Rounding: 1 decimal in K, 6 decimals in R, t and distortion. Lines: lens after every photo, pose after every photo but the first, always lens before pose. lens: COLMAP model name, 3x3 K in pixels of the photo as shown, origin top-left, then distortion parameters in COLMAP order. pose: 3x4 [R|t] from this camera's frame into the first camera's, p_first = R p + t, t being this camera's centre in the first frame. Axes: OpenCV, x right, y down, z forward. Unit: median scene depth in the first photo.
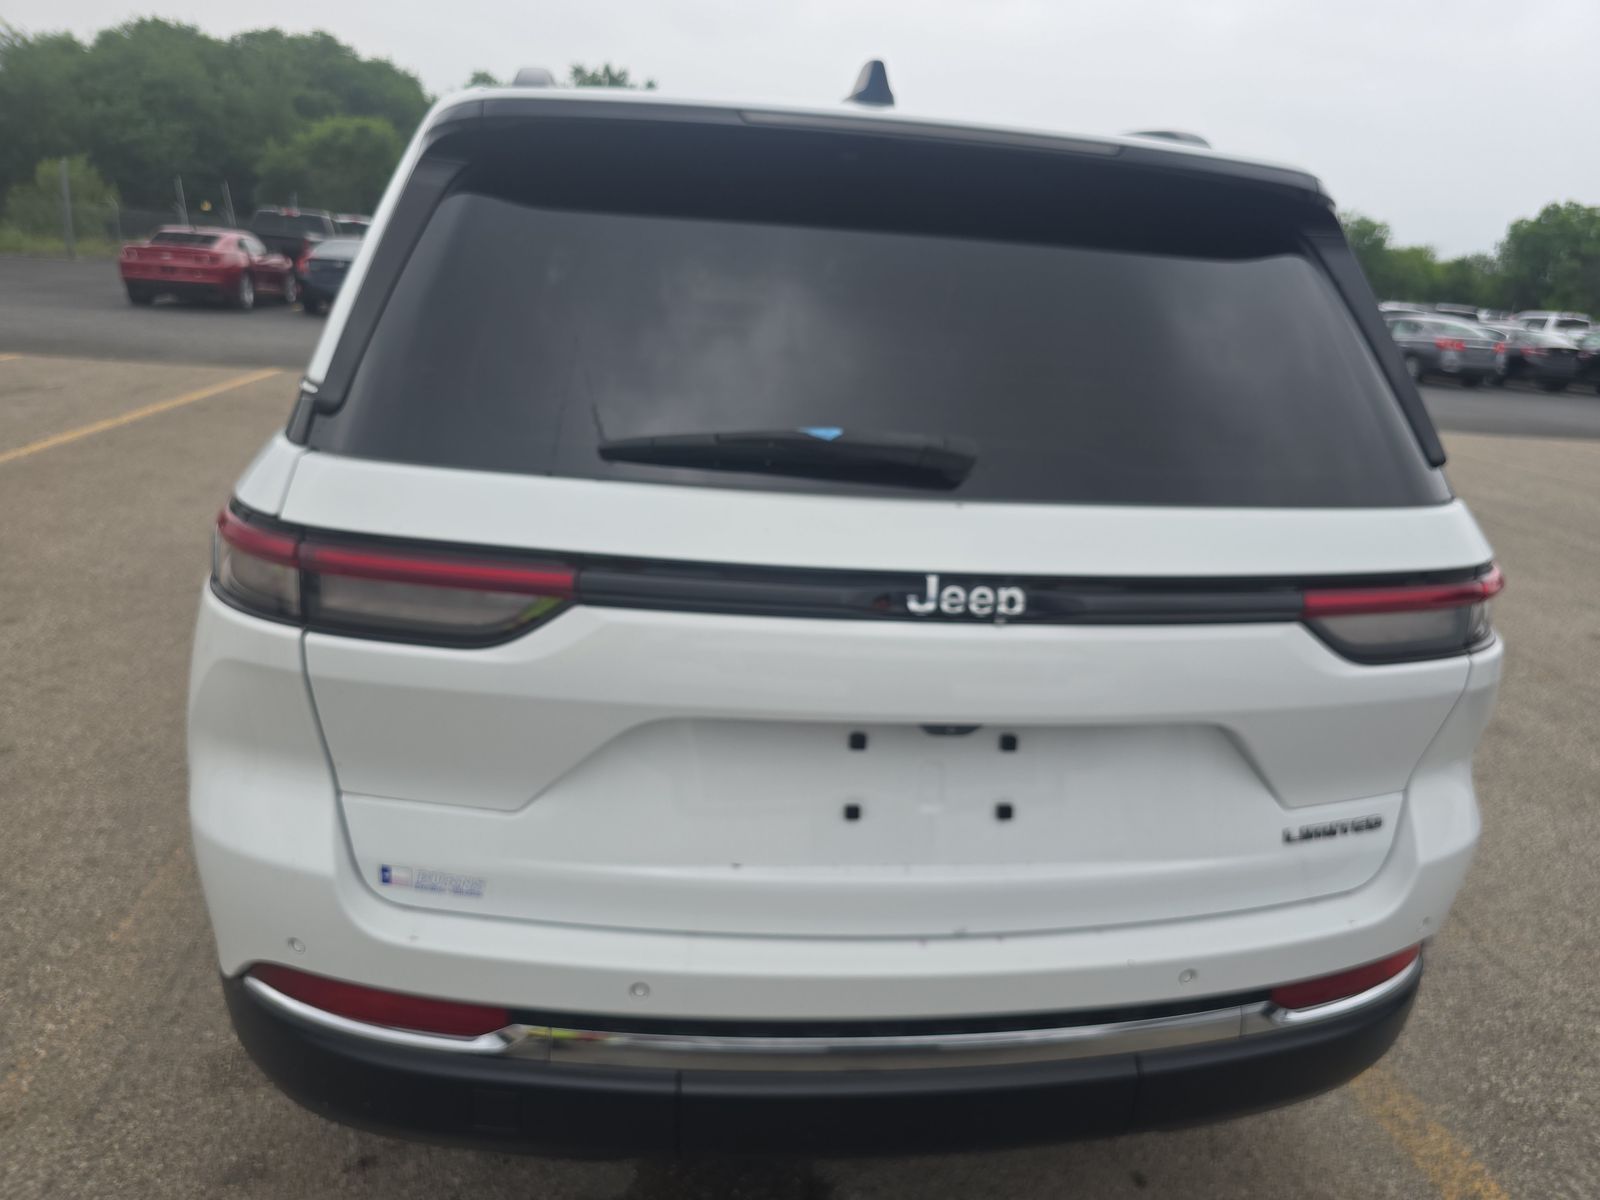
lens RADIAL K [[1080.3, 0, 800.0], [0, 1080.3, 600.0], [0, 0, 1]] dist [-0.000081, -0.001452]
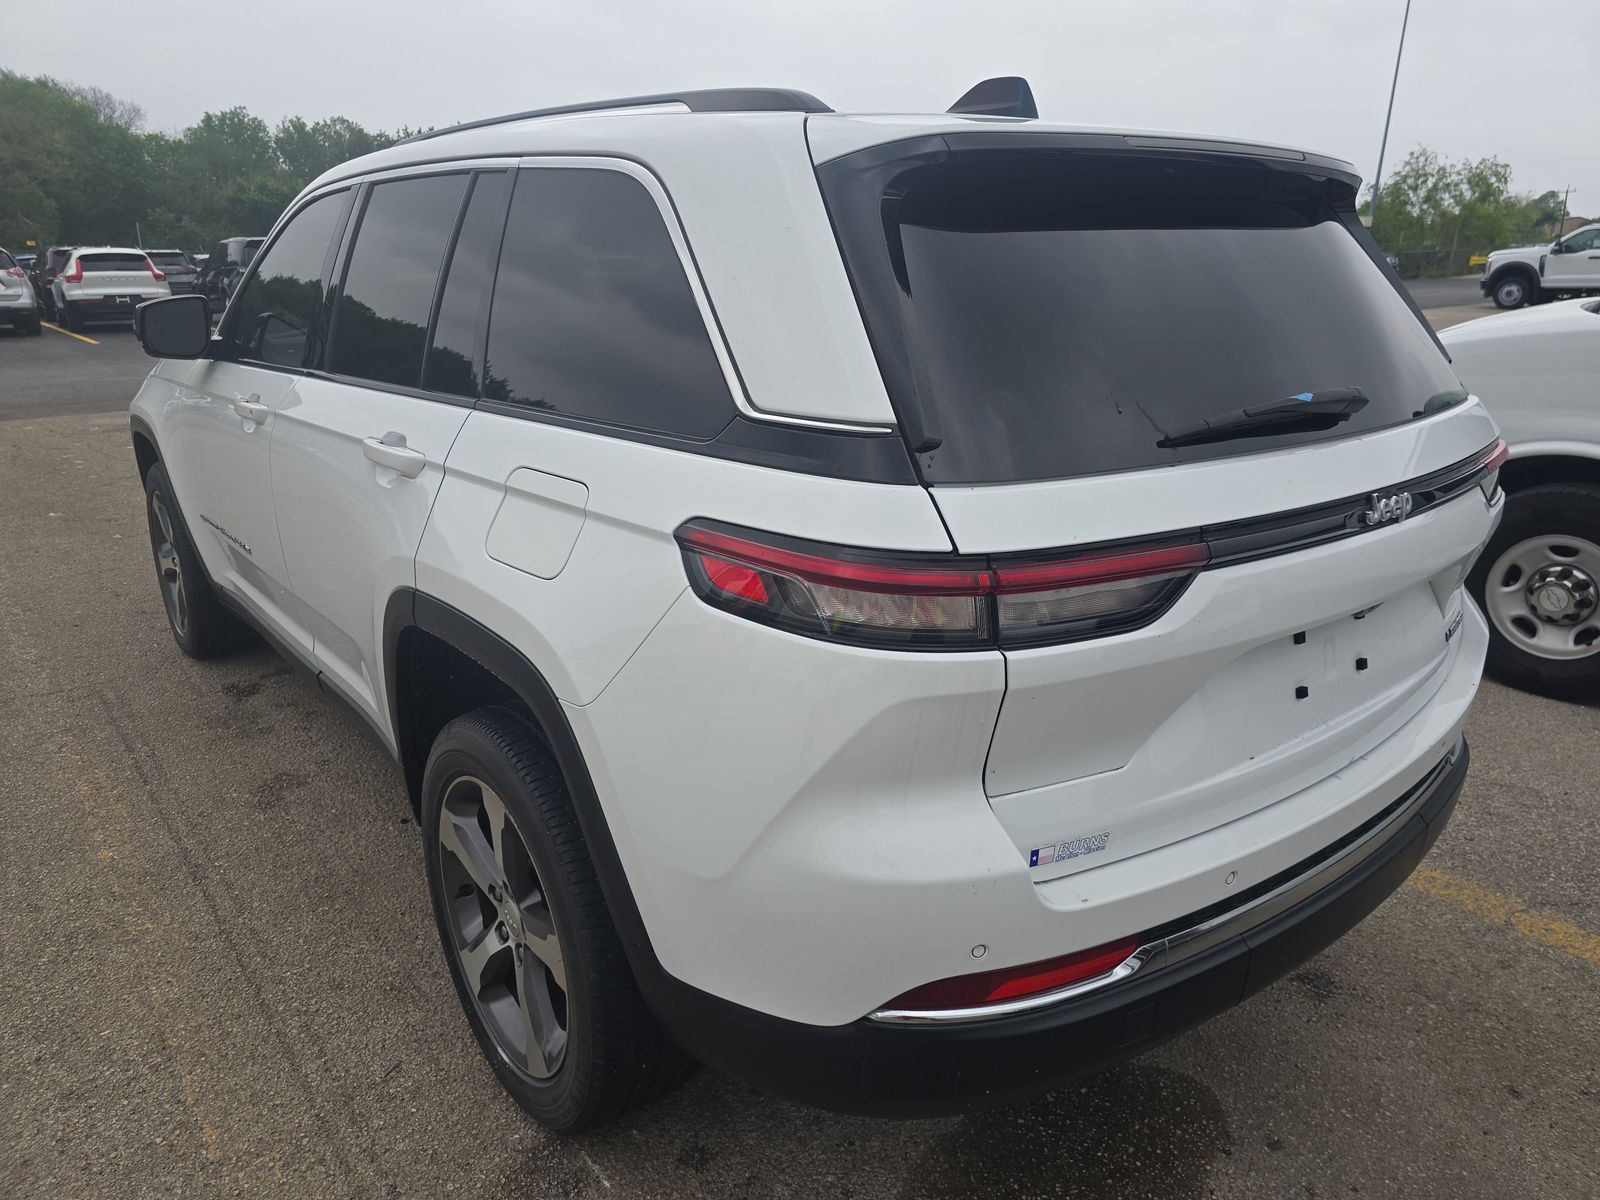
lens RADIAL K [[1070.2, 0, 800.0], [0, 1070.2, 600.0], [0, 0, 1]] dist [0.003276, 0.000413]
pose [[0.871590, -0.224872, 0.435618, -1.006469], [0.209918, 0.974199, 0.082889, -0.139370], [-0.443018, 0.019198, 0.896307, 0.131574]]
